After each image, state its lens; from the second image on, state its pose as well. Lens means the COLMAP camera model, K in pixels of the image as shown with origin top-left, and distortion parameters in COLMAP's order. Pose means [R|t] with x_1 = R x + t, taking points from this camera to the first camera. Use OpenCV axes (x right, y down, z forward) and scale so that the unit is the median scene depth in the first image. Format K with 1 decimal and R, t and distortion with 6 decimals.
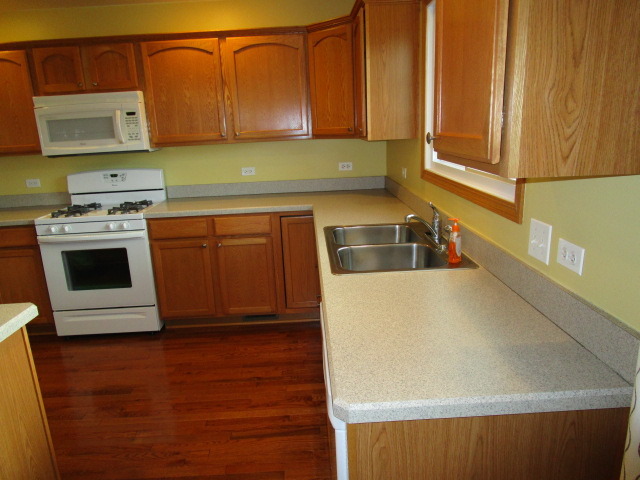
lens RADIAL K [[462.2, 0, 311.9], [0, 462.2, 235.9], [0, 0, 1]] dist [-0.028091, 0.009632]
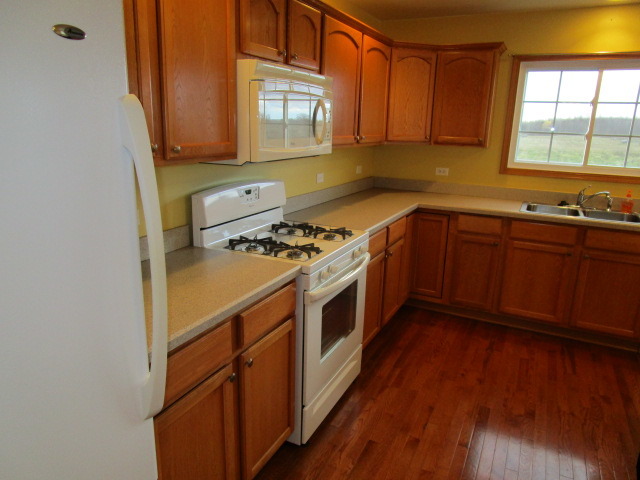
lens RADIAL K [[462.2, 0, 311.9], [0, 462.2, 235.9], [0, 0, 1]] dist [-0.028091, 0.009632]
pose [[0.470515, -0.155461, 0.868589, -1.074838], [0.167640, 0.982179, 0.084981, -0.120976], [-0.866321, 0.105626, 0.488192, 0.658718]]
